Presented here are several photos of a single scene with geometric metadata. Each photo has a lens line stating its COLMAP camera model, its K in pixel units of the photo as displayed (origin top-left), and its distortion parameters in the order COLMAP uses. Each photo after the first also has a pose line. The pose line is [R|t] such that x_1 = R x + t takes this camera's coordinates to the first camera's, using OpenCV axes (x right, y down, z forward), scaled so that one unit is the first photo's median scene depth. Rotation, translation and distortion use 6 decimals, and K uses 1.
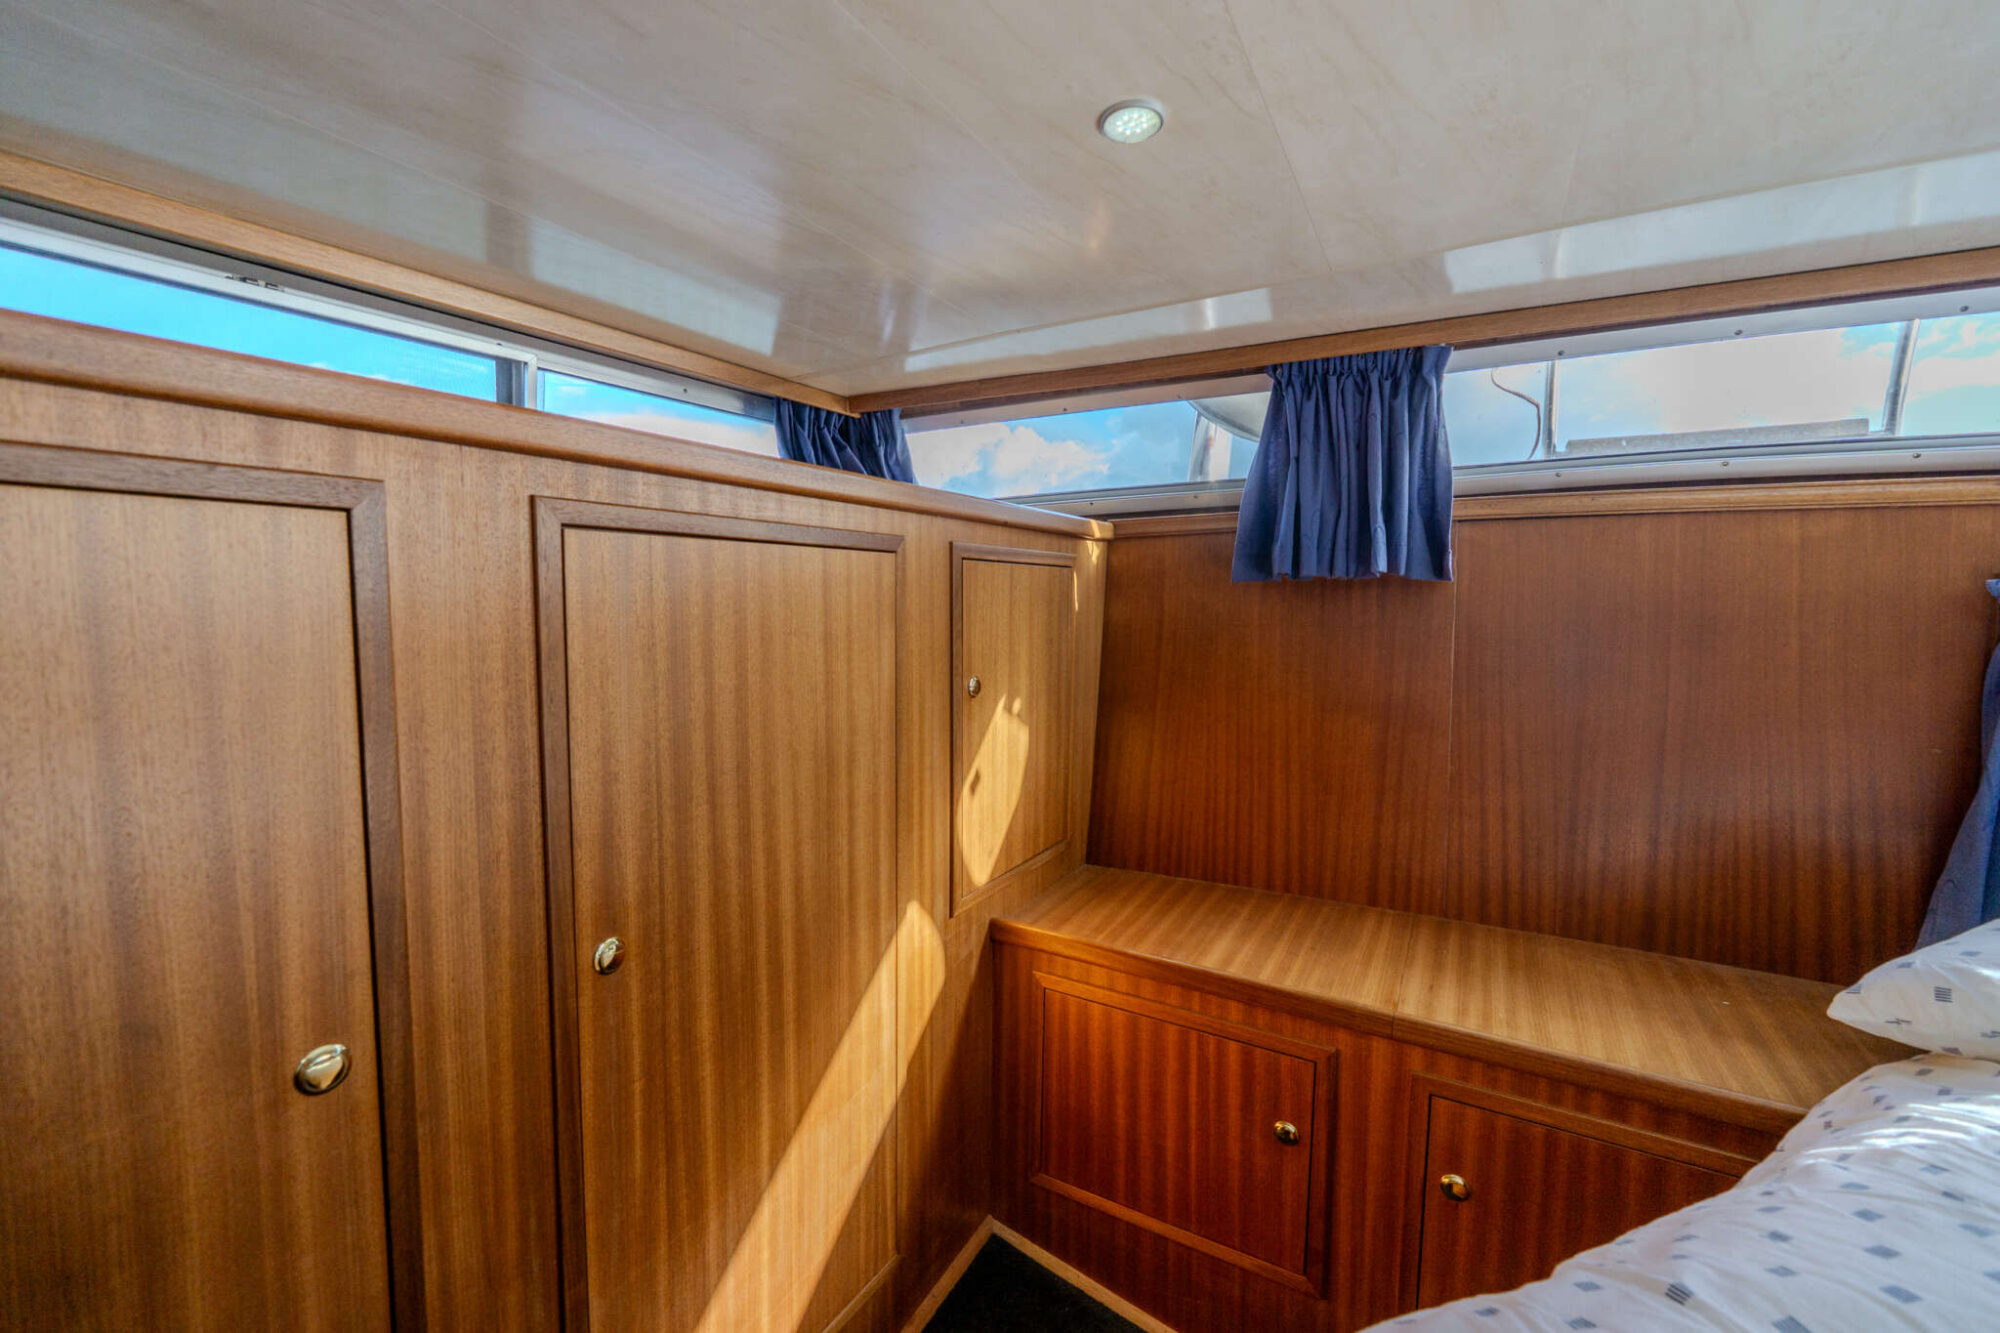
lens RADIAL K [[816.1, 0, 998.7], [0, 816.1, 650.0], [0, 0, 1]] dist [-0.000007, 0.000030]
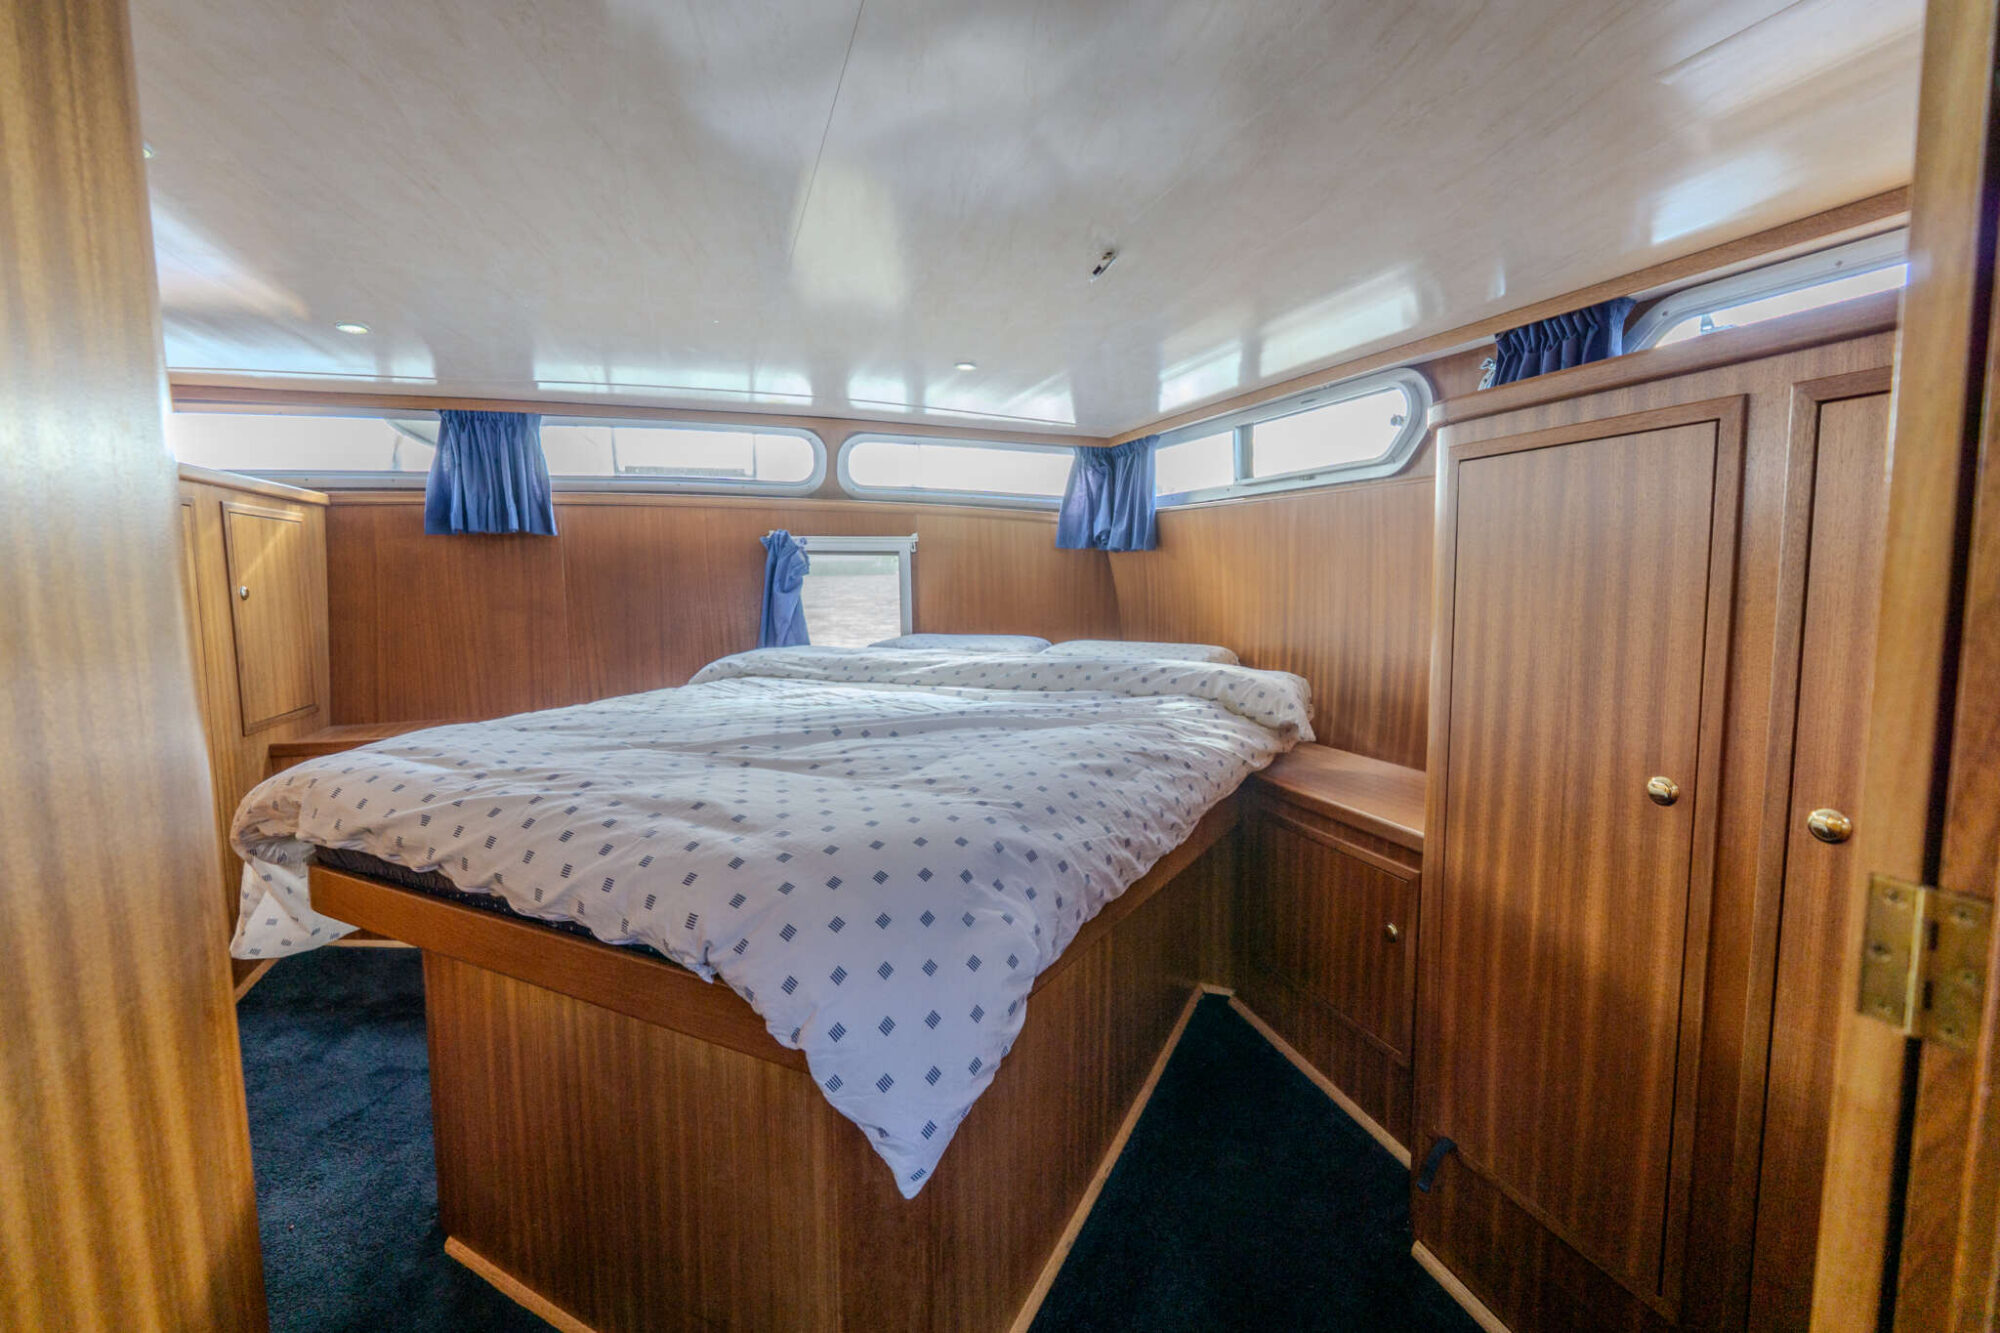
lens RADIAL K [[863.5, 0, 998.1], [0, 863.5, 661.2], [0, 0, 1]] dist [-0.002203, -0.000212]
pose [[0.663761, -0.083536, 0.743265, -0.293809], [0.063507, 0.996449, 0.055278, 0.166342], [-0.745244, 0.010511, 0.666709, -1.143278]]
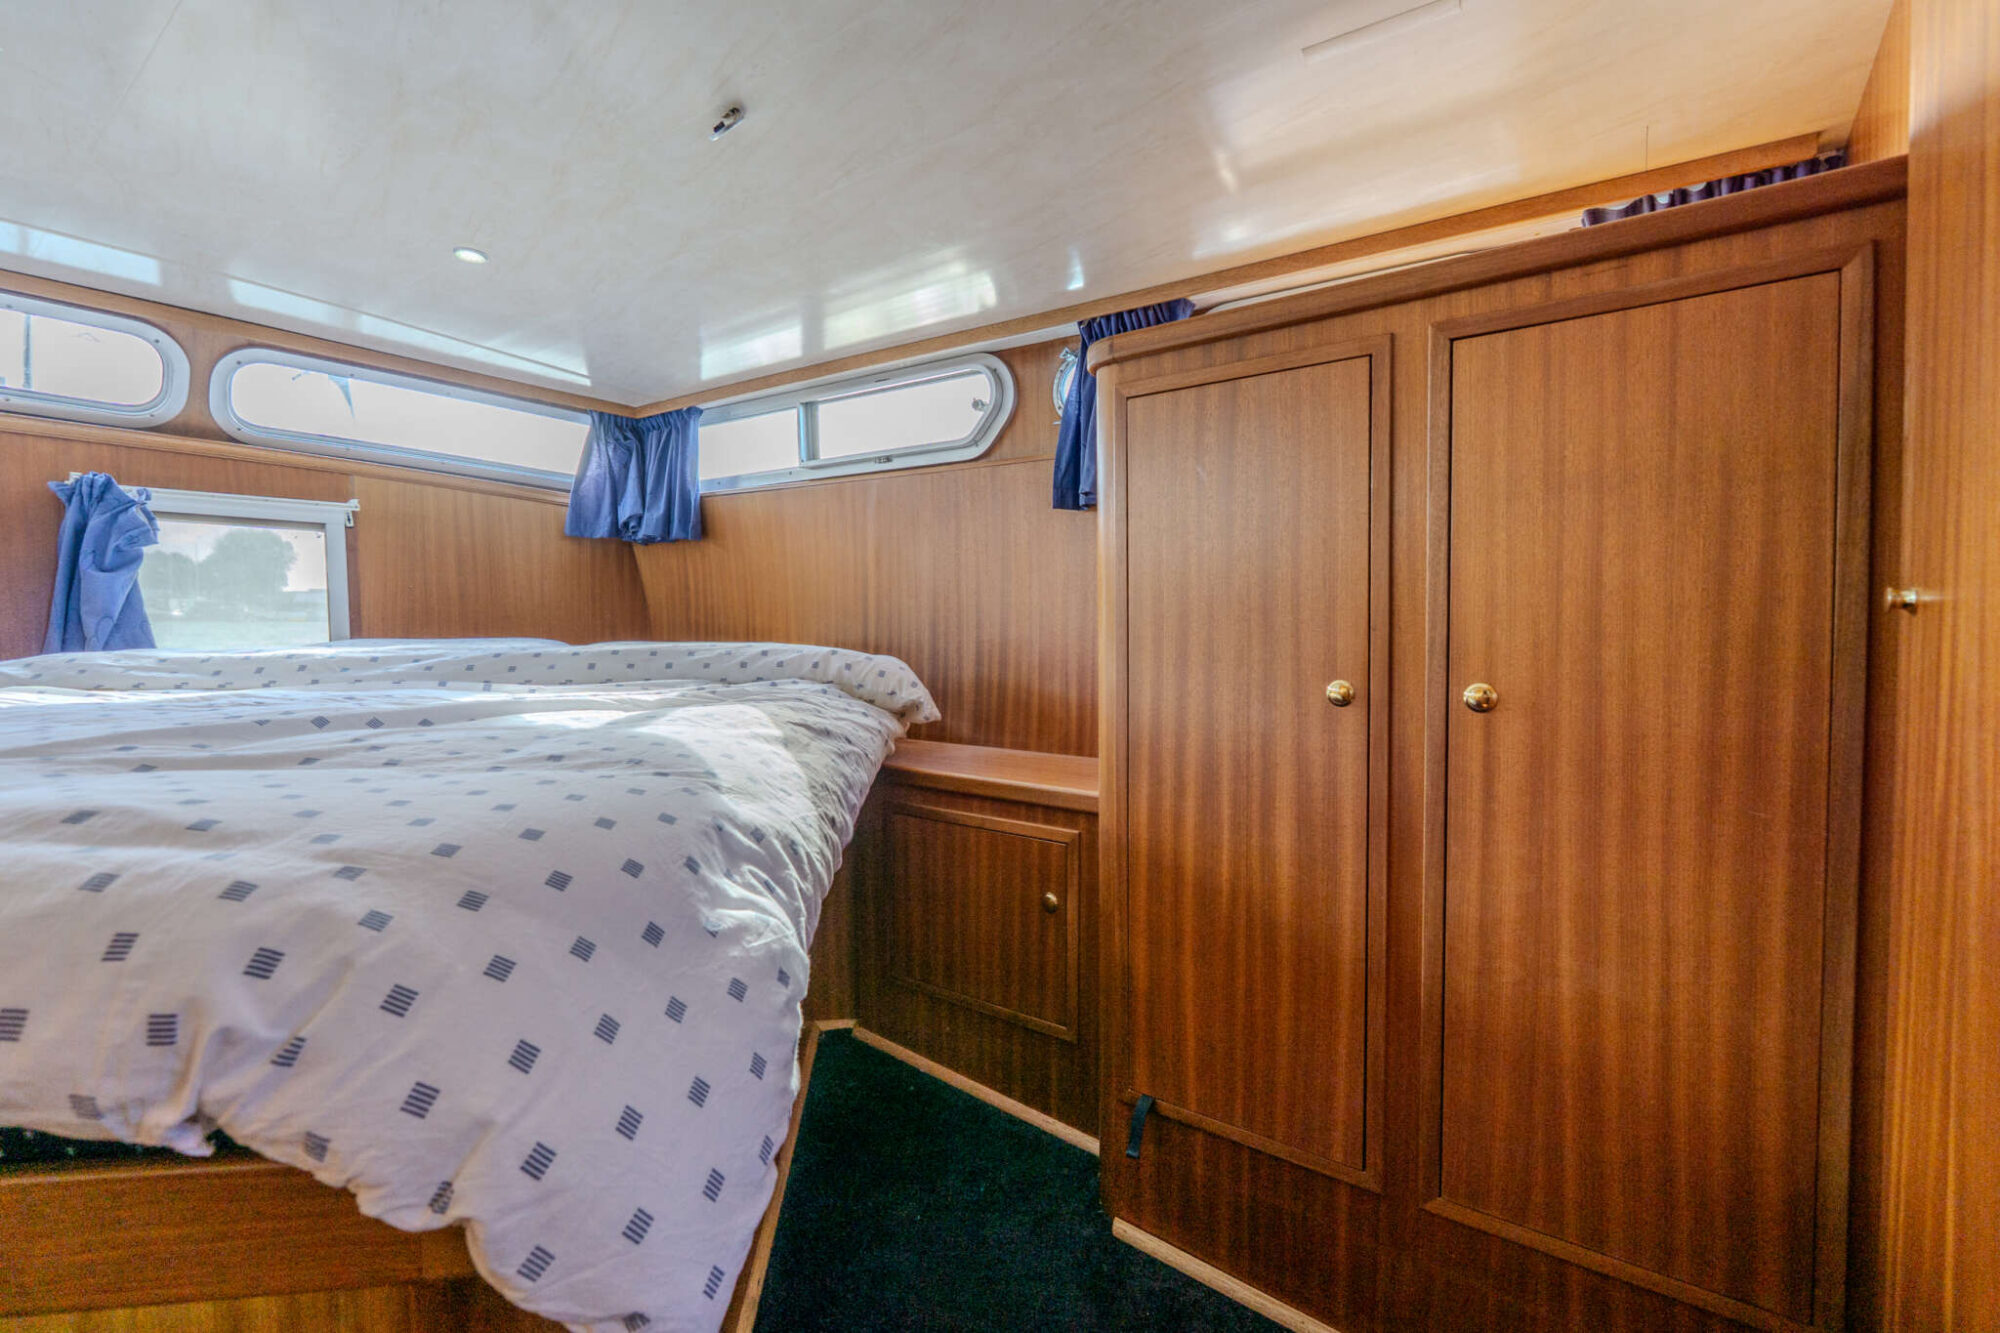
lens RADIAL K [[887.3, 0, 1001.8], [0, 887.3, 660.3], [0, 0, 1]] dist [-0.003065, -0.000709]
pose [[0.124626, -0.044692, 0.991197, -0.230961], [0.072475, 0.996726, 0.035829, 0.275197], [-0.989553, 0.067371, 0.127457, -0.857656]]
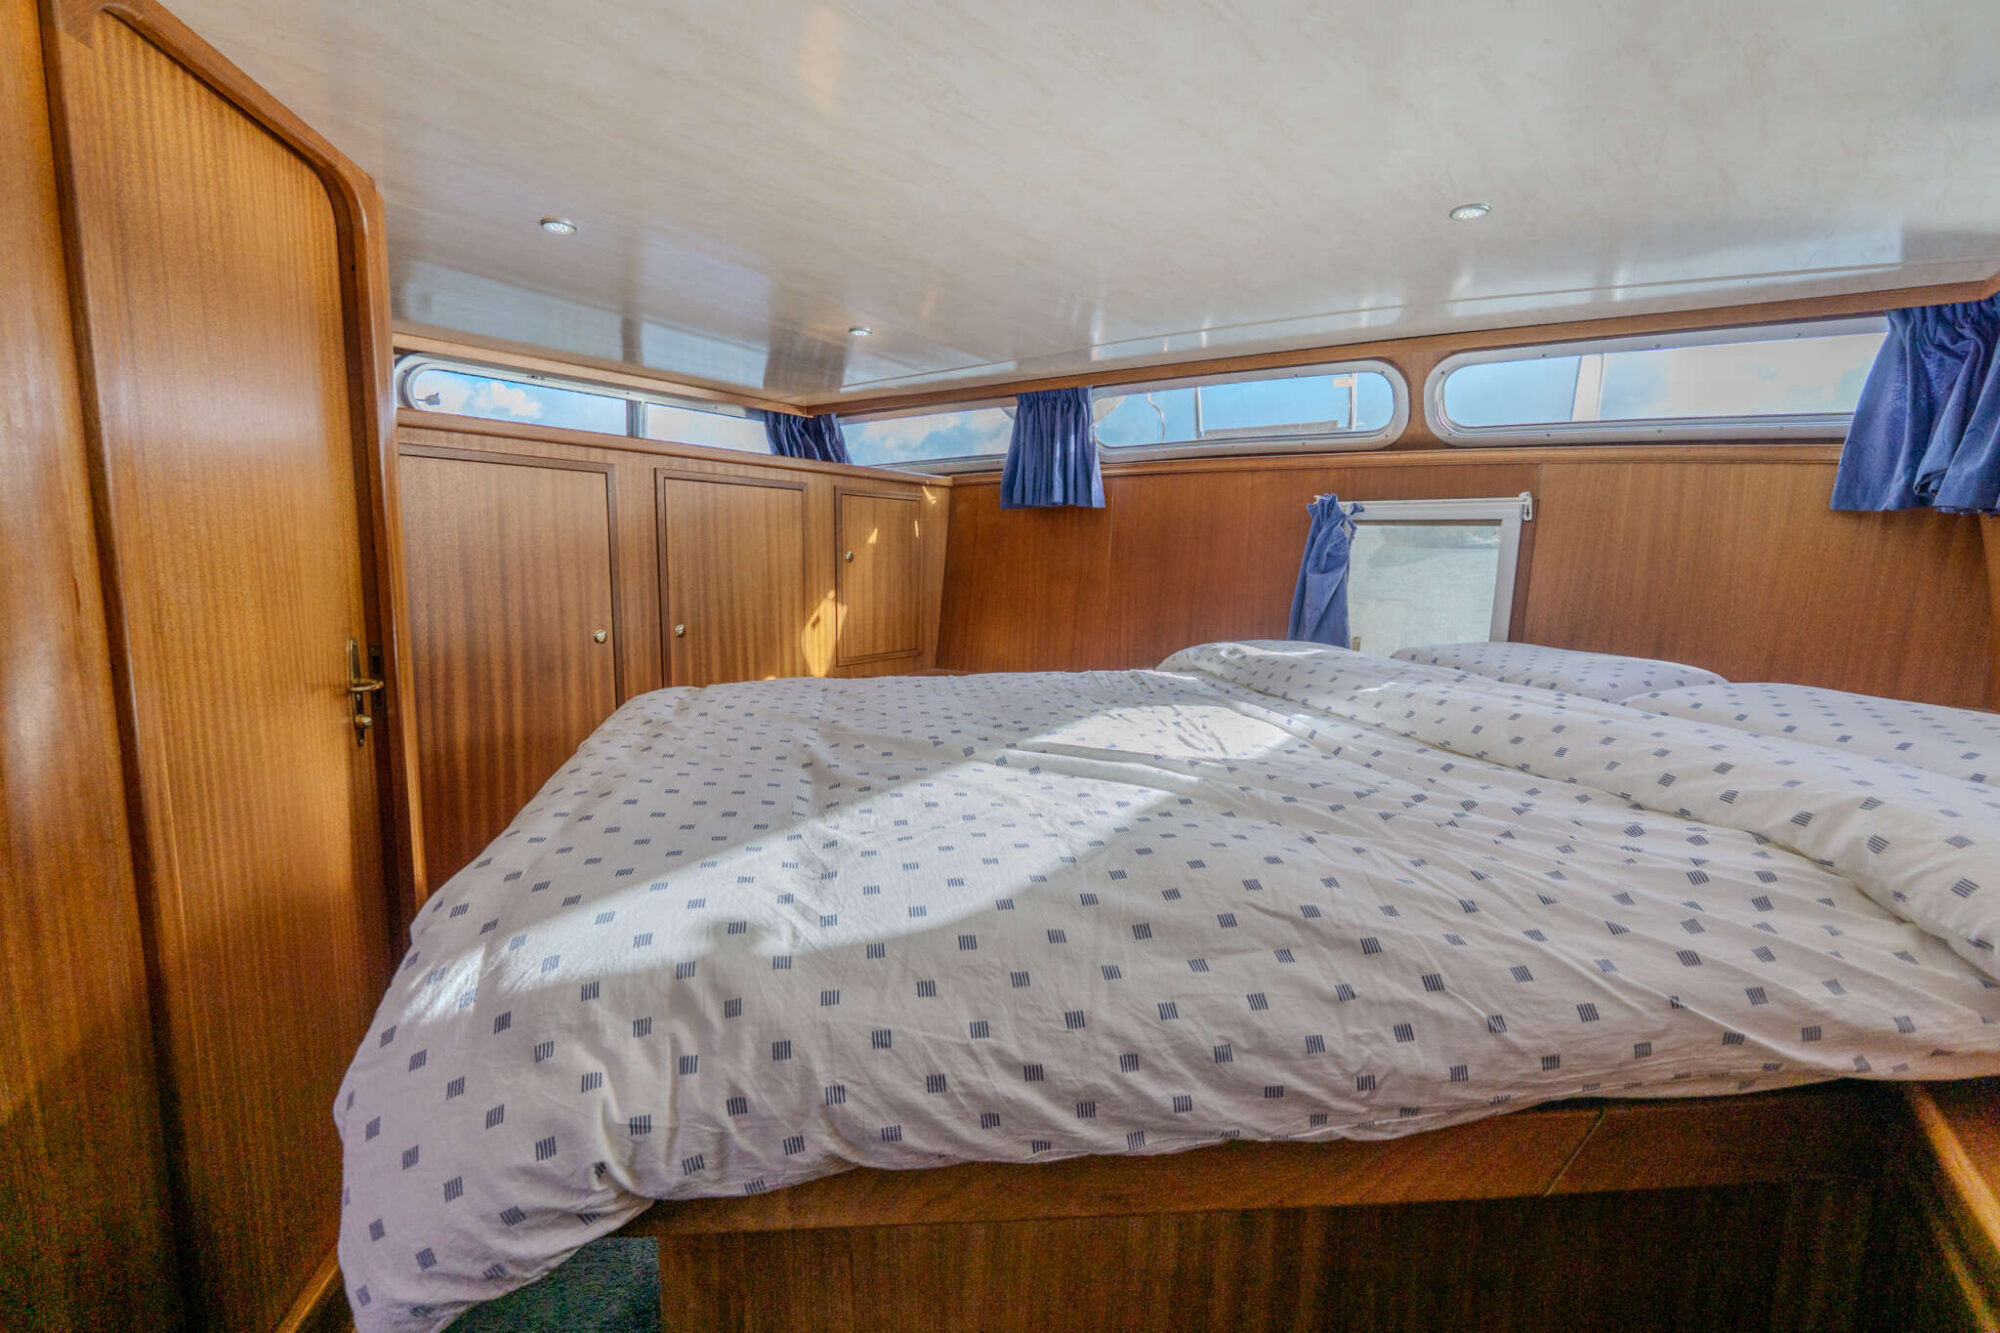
lens RADIAL K [[863.5, 0, 998.1], [0, 863.5, 661.2], [0, 0, 1]] dist [-0.002203, -0.000212]
pose [[0.995487, 0.020700, -0.092614, 0.519453], [-0.015530, 0.998299, 0.056198, 0.169007], [0.093620, -0.054506, 0.994115, -1.085693]]
